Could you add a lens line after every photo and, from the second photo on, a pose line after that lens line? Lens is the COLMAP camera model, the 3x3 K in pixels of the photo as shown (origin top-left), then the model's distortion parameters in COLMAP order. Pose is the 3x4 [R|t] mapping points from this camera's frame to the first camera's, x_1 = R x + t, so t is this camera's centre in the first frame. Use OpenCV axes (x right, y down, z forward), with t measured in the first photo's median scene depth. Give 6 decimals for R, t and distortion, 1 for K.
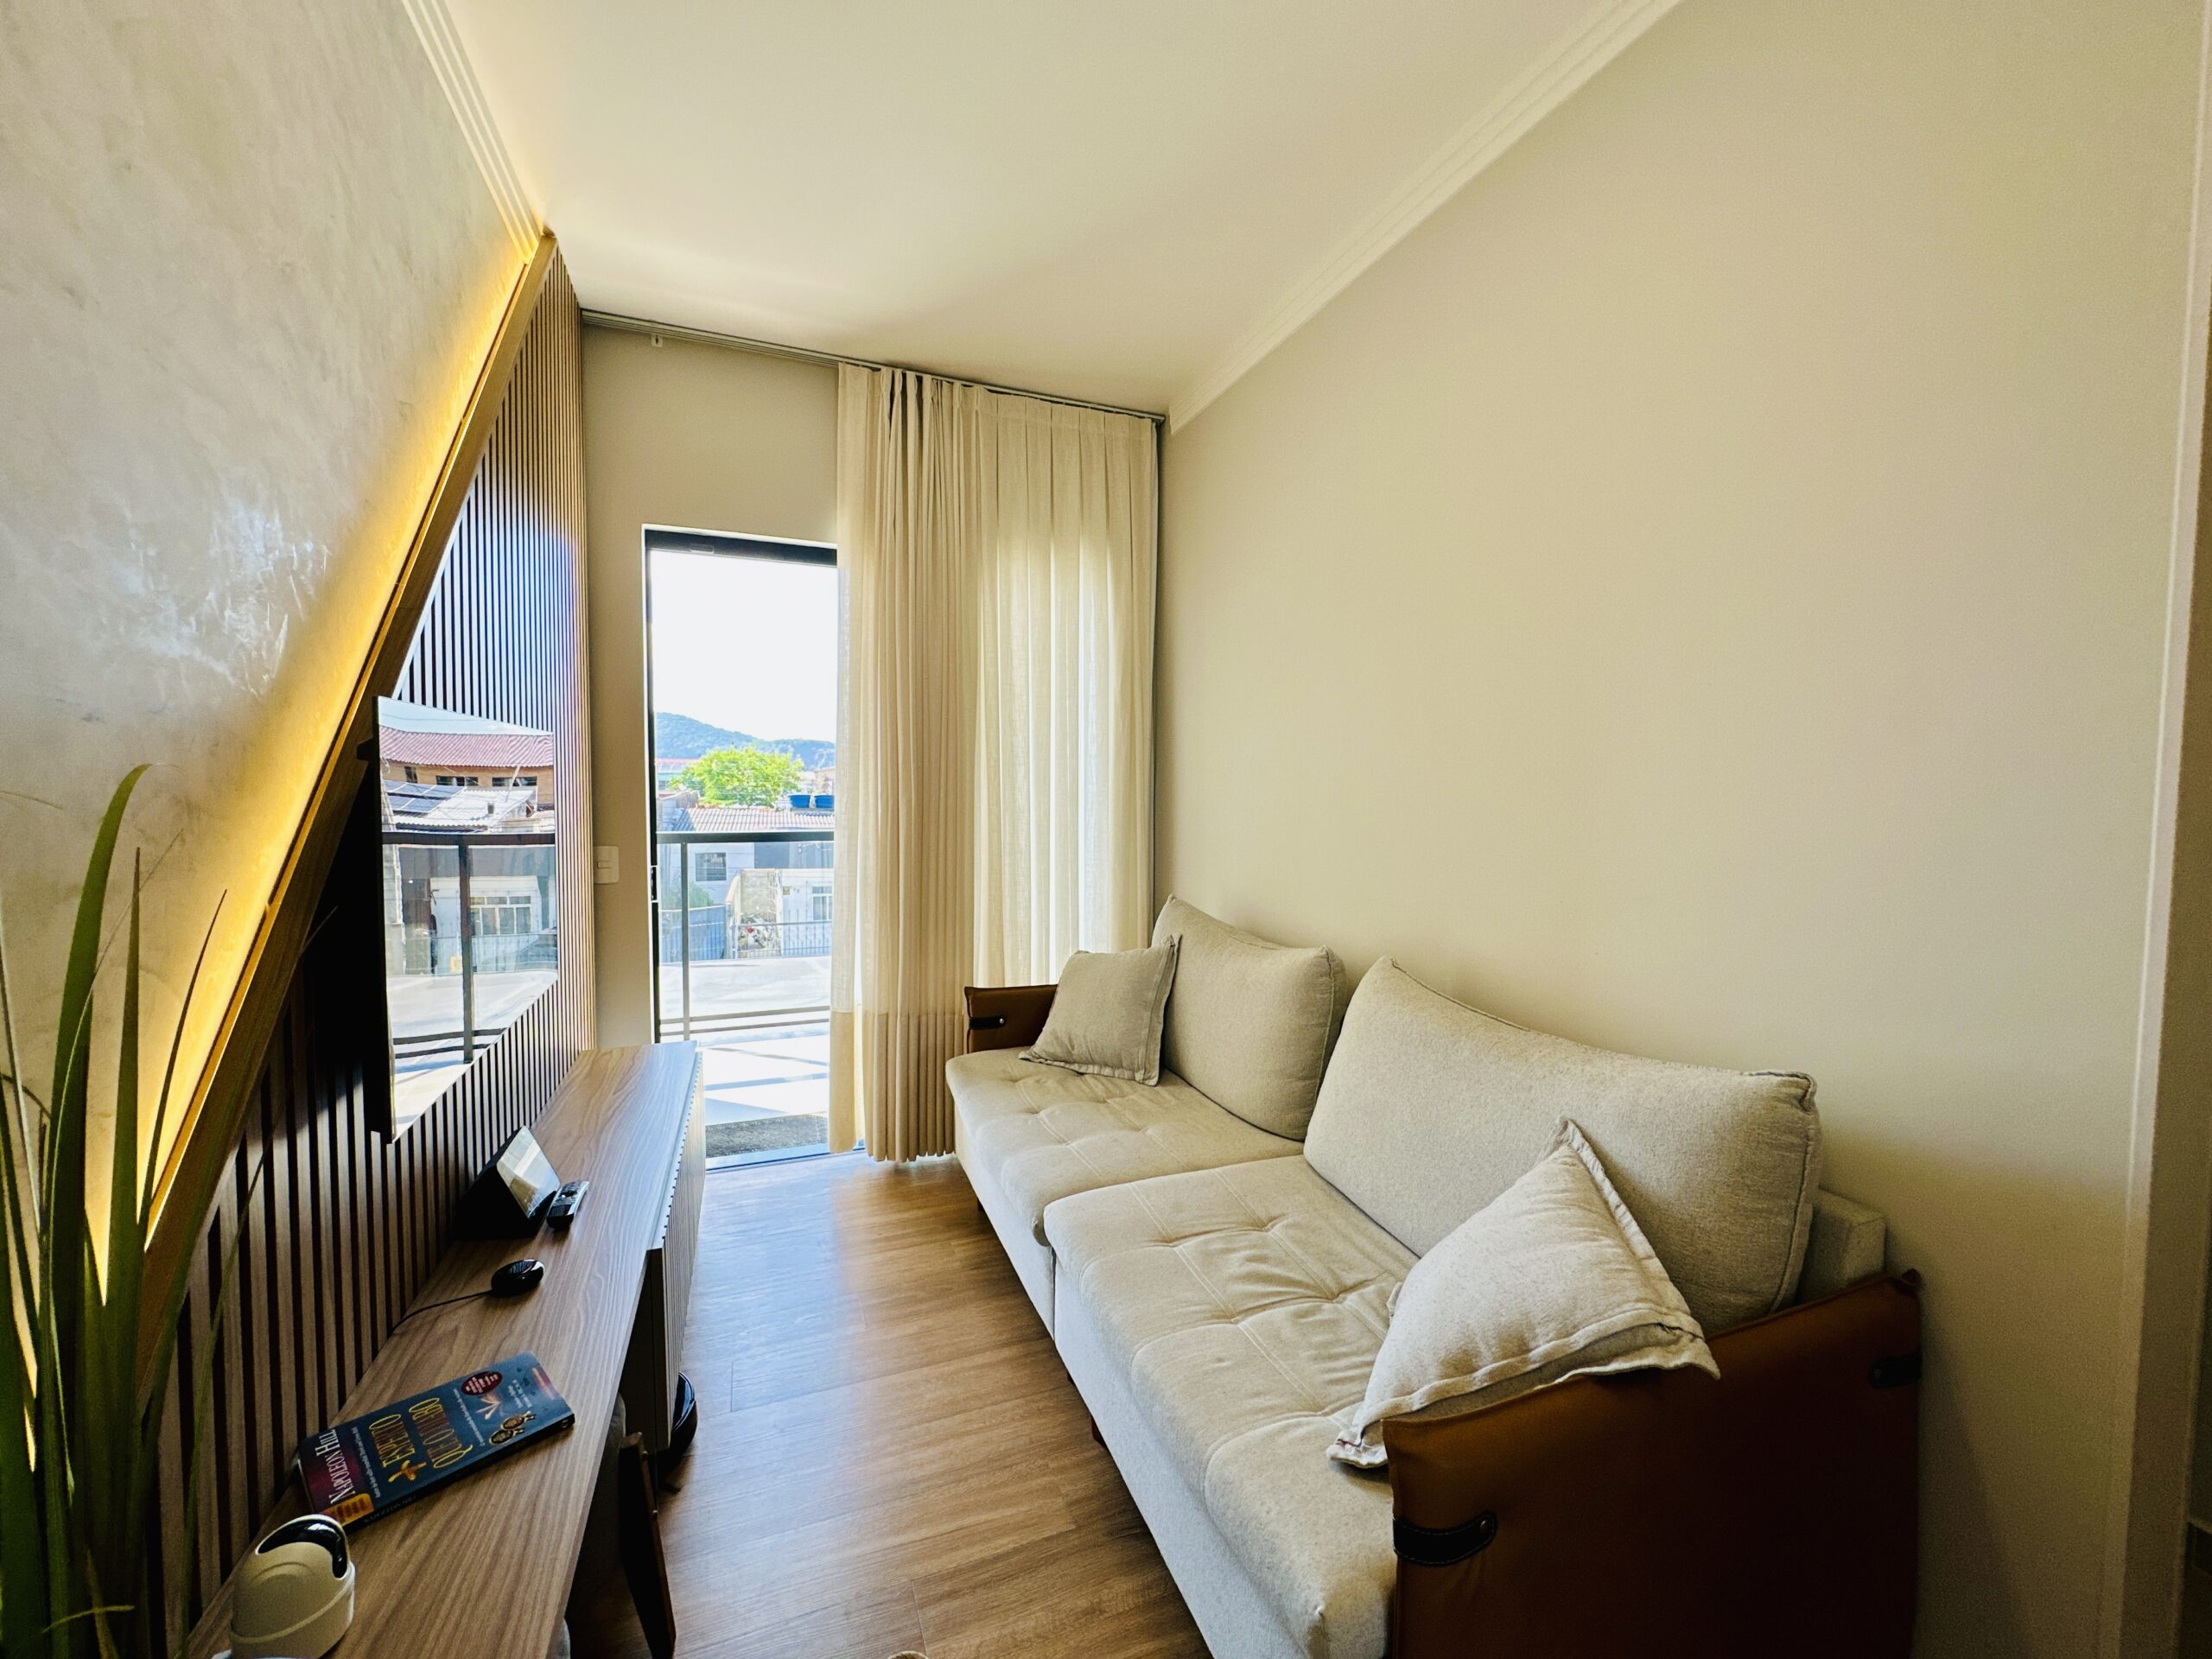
lens RADIAL K [[882.8, 0, 1104.3], [0, 882.8, 828.8], [0, 0, 1]] dist [-0.006943, 0.002230]
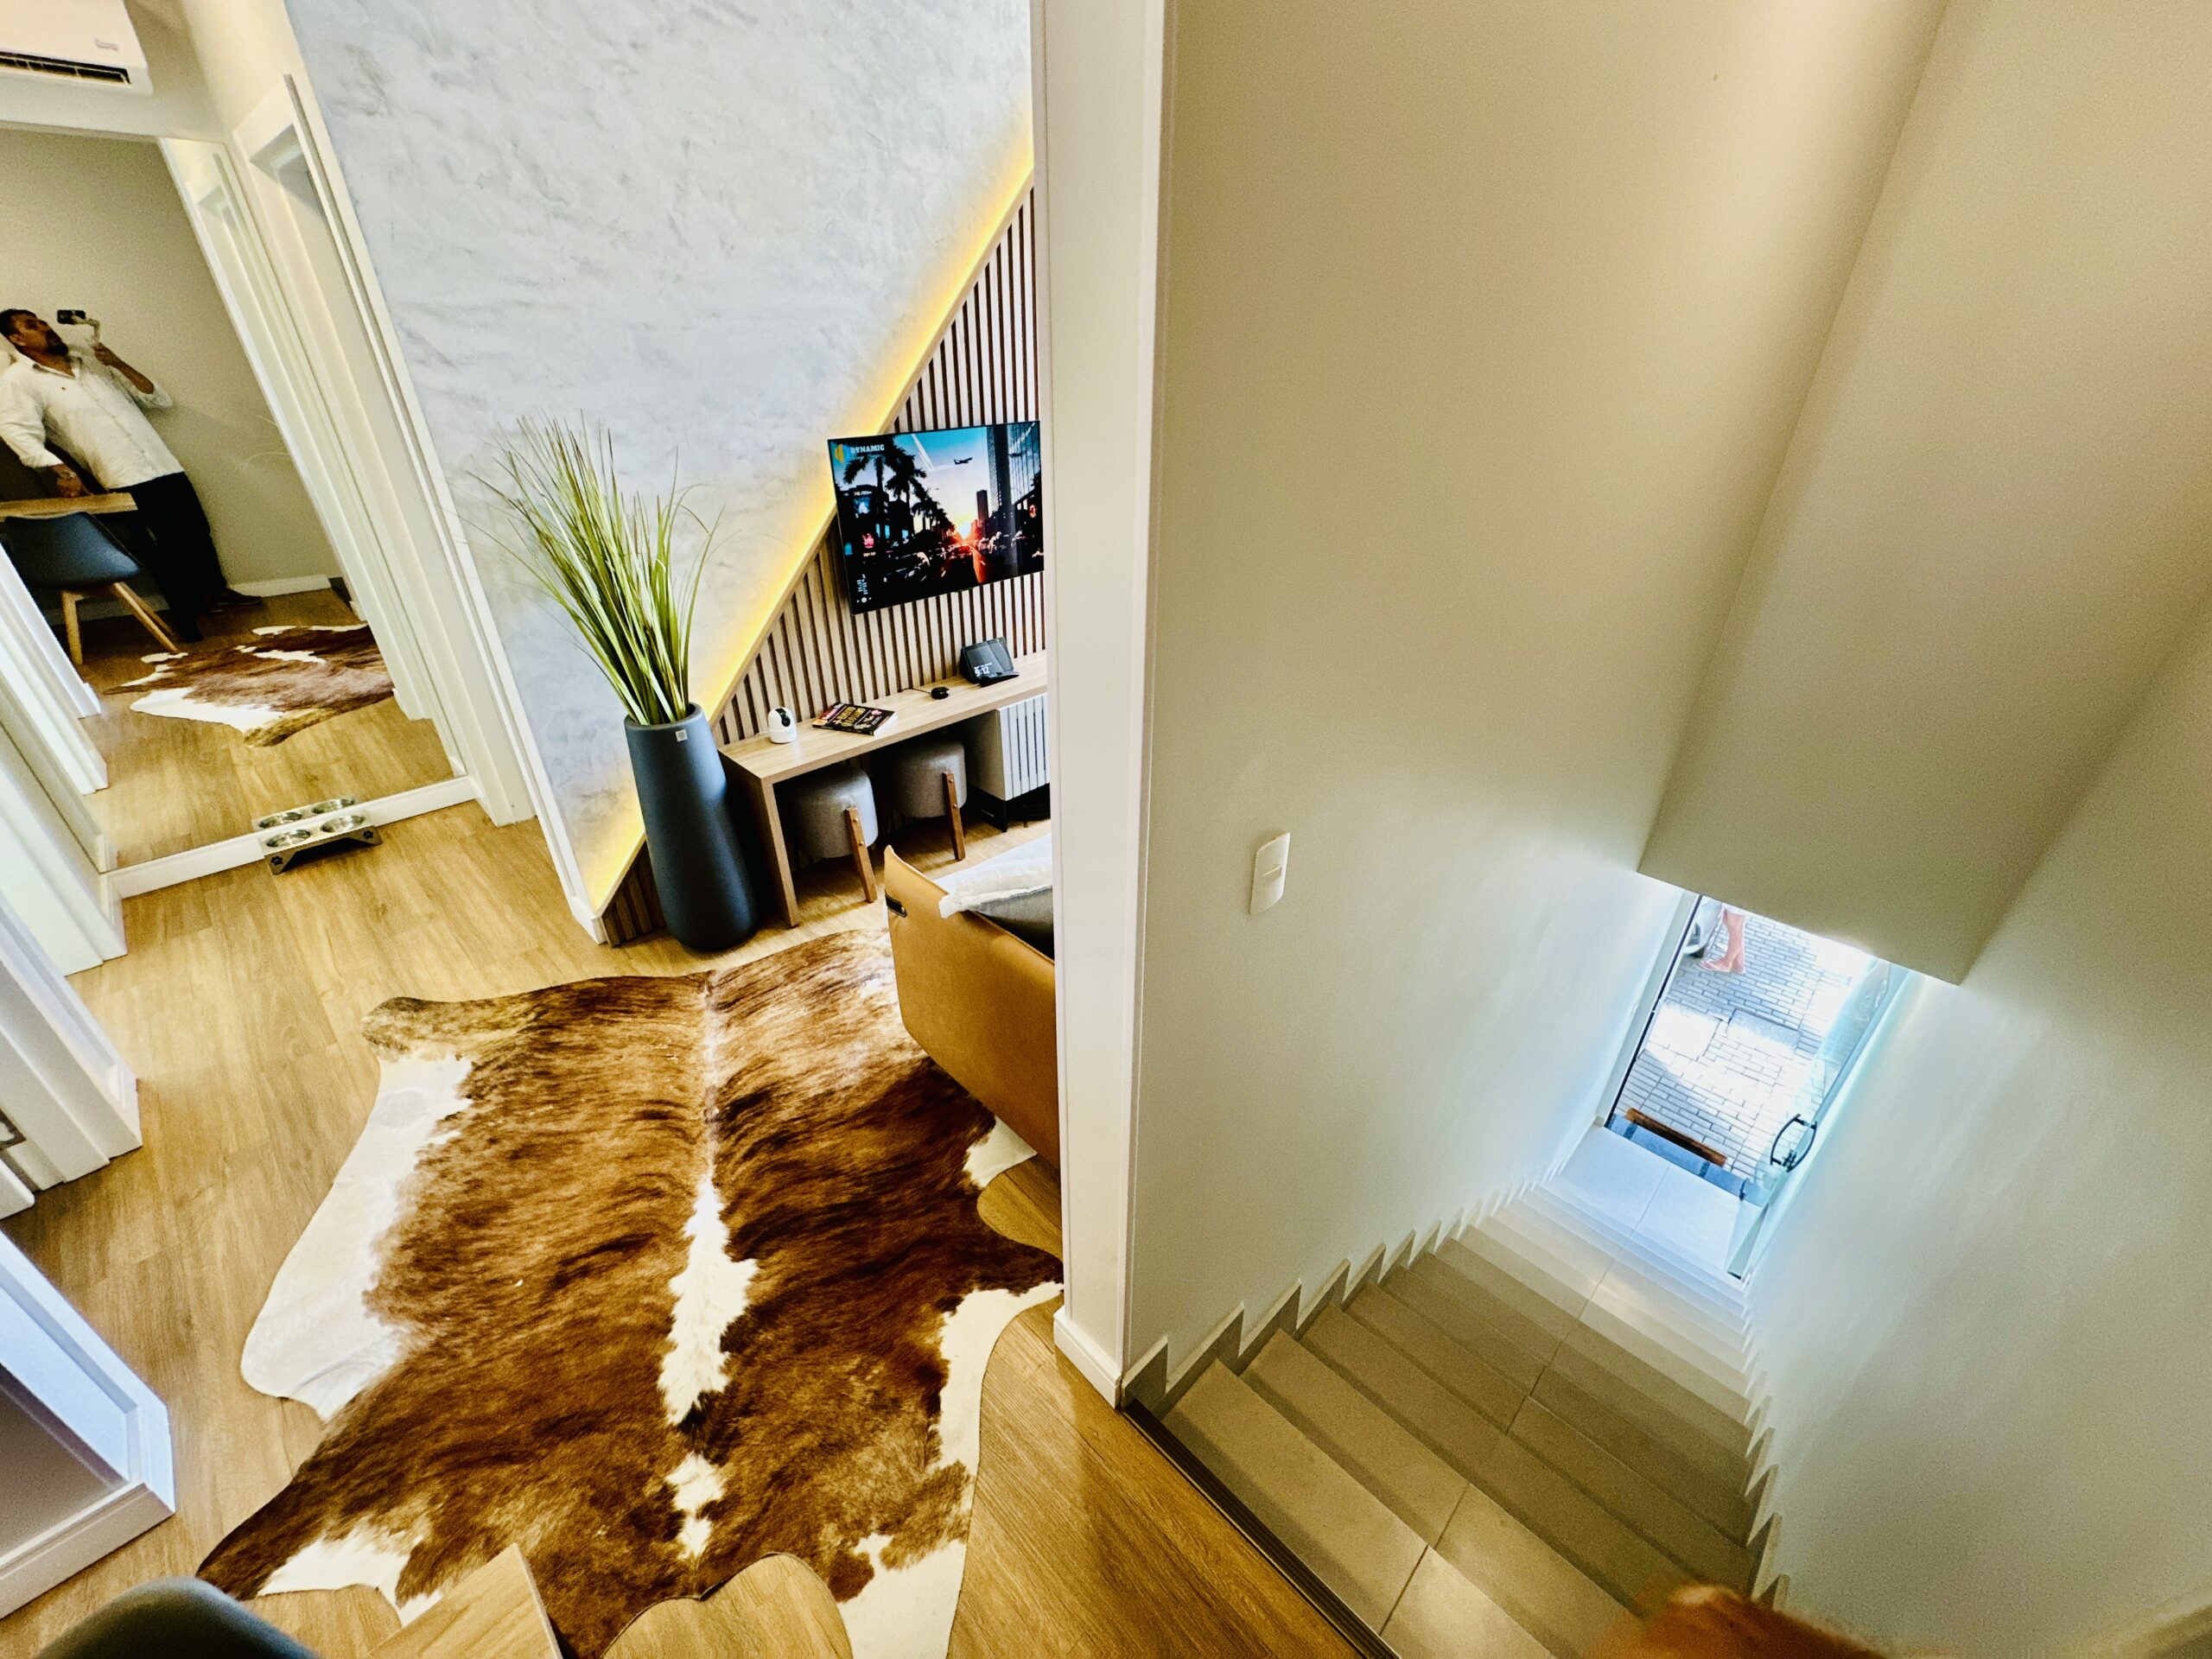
lens RADIAL K [[882.8, 0, 1104.3], [0, 882.8, 828.8], [0, 0, 1]] dist [-0.006943, 0.002230]
pose [[0.410120, 0.445256, -0.795958, 0.976389], [-0.044821, 0.881516, 0.470022, -0.188670], [0.910930, -0.157090, 0.381484, 0.274042]]
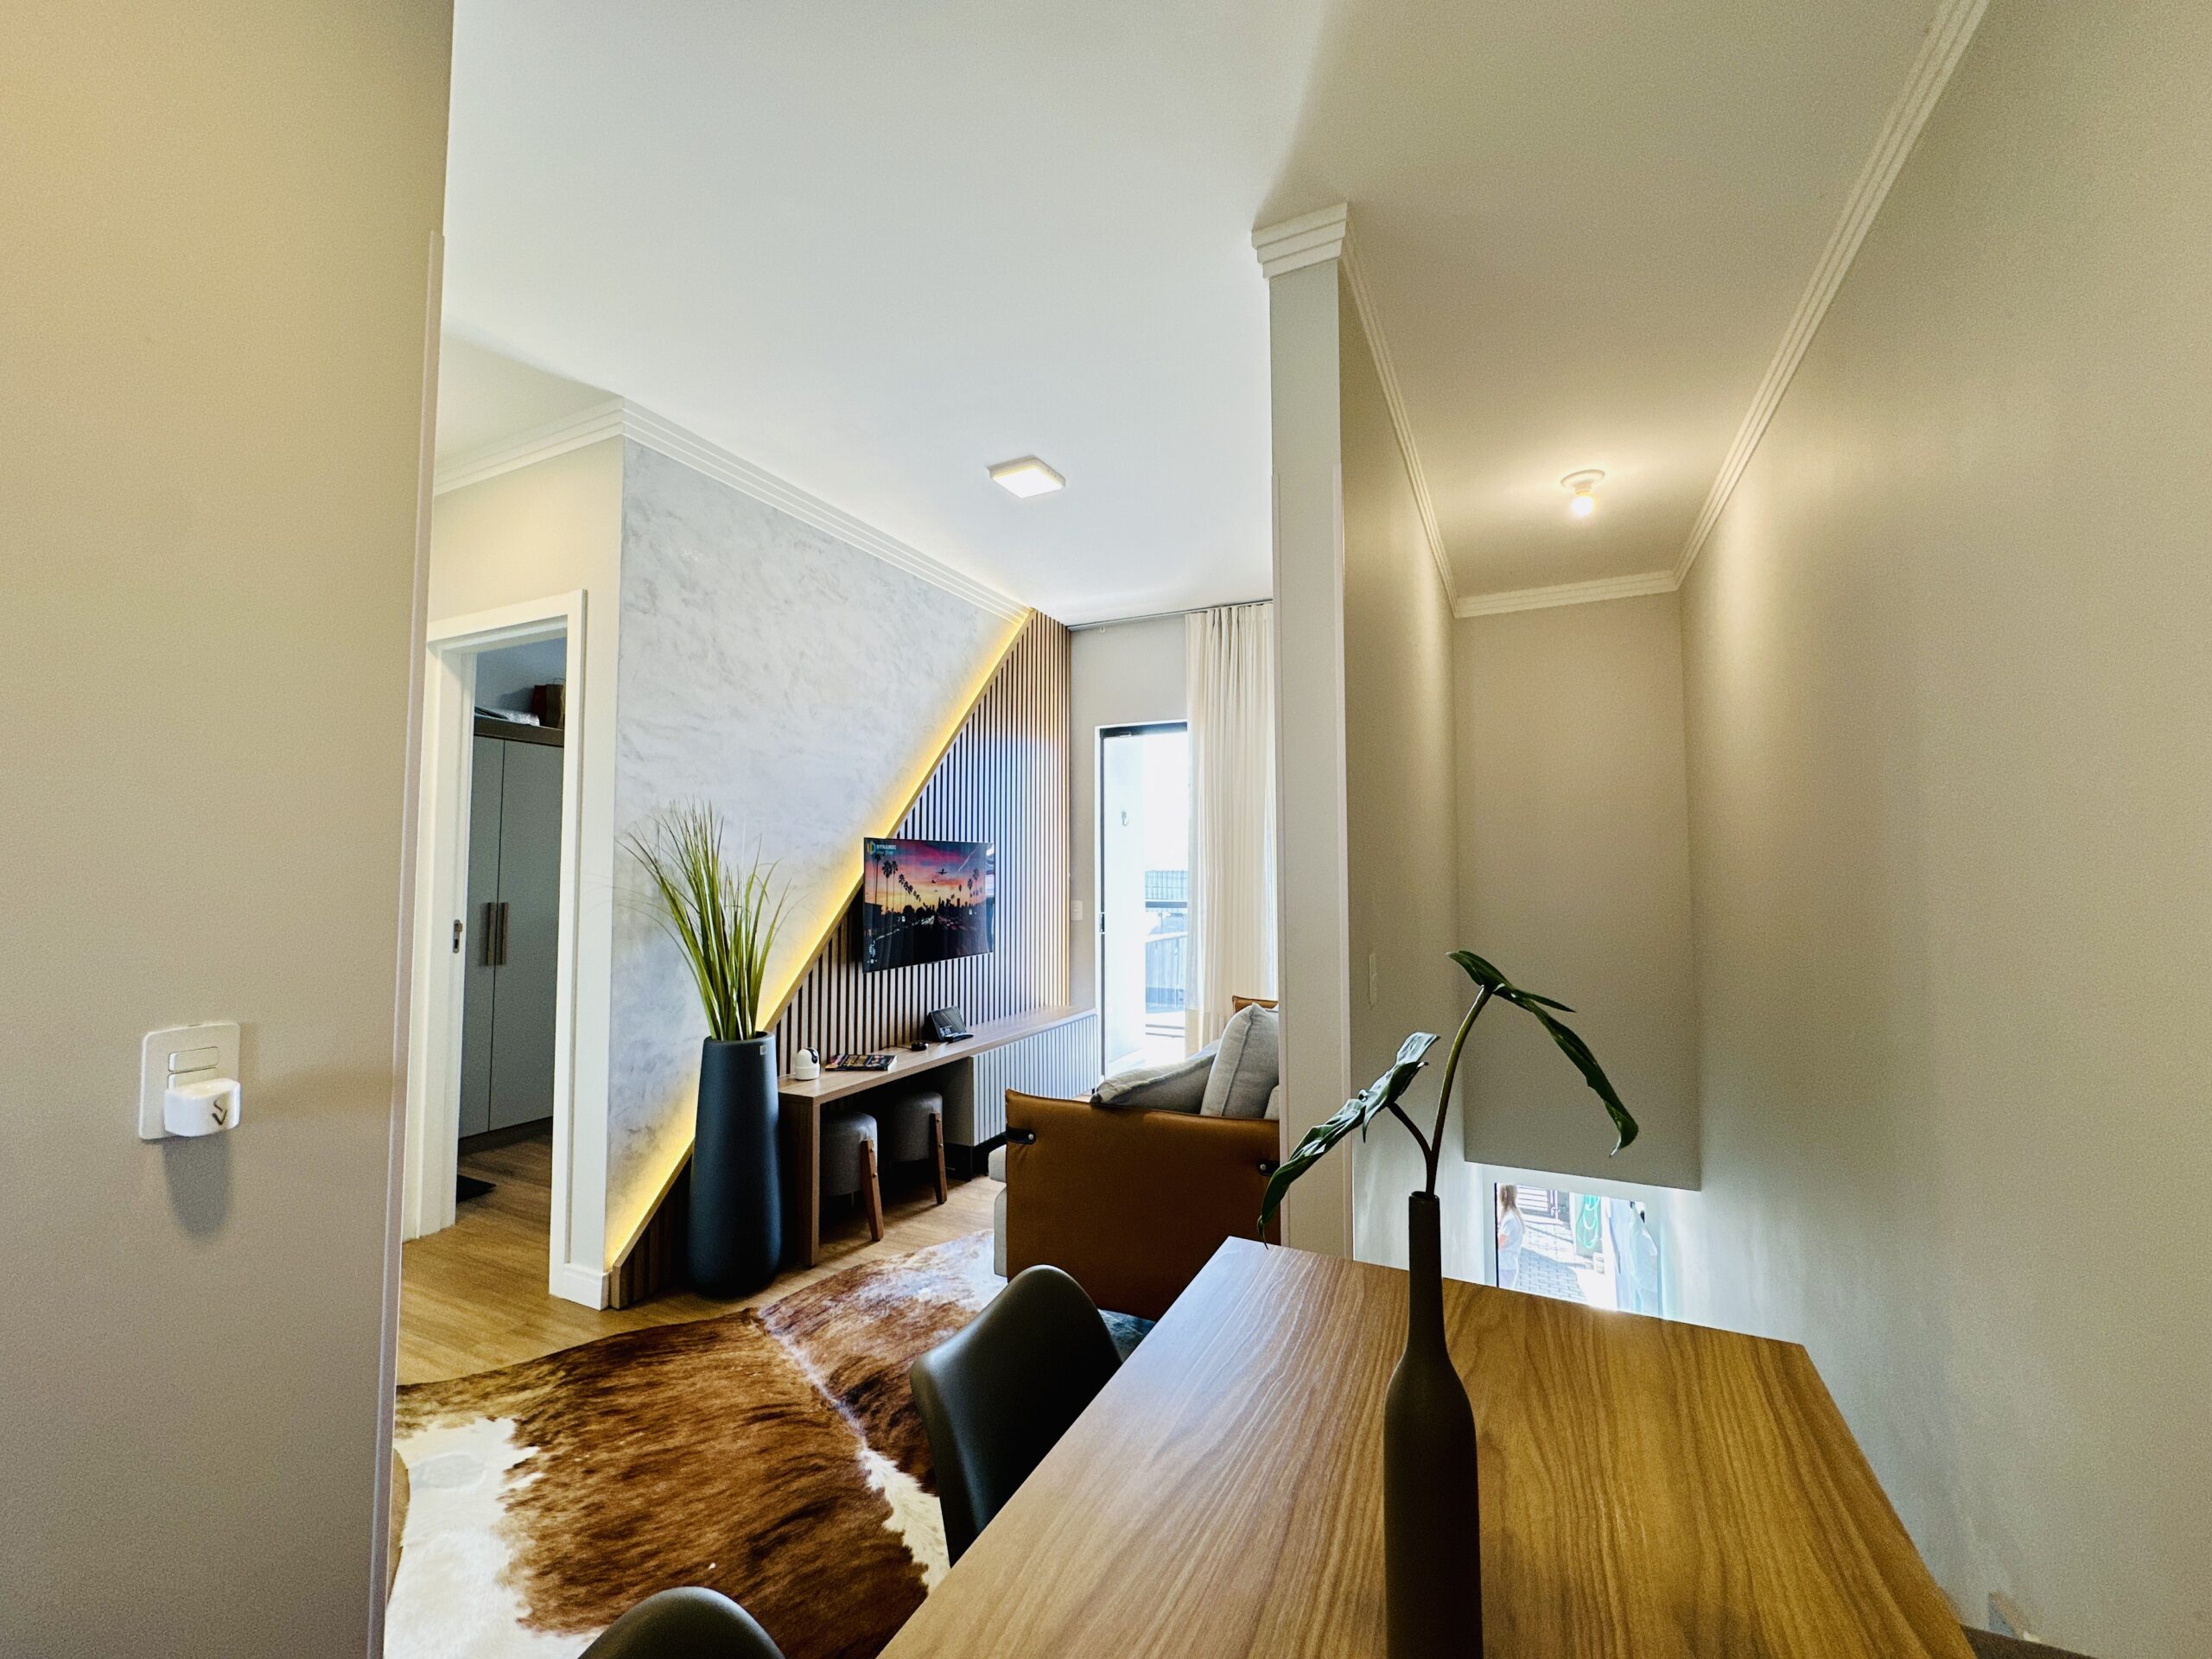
lens RADIAL K [[882.8, 0, 1104.3], [0, 882.8, 828.8], [0, 0, 1]] dist [-0.006943, 0.002230]
pose [[0.682435, -0.047456, -0.729404, 1.080151], [-0.025896, 0.995694, -0.089010, 0.043762], [0.730487, 0.079632, 0.678268, -0.298686]]
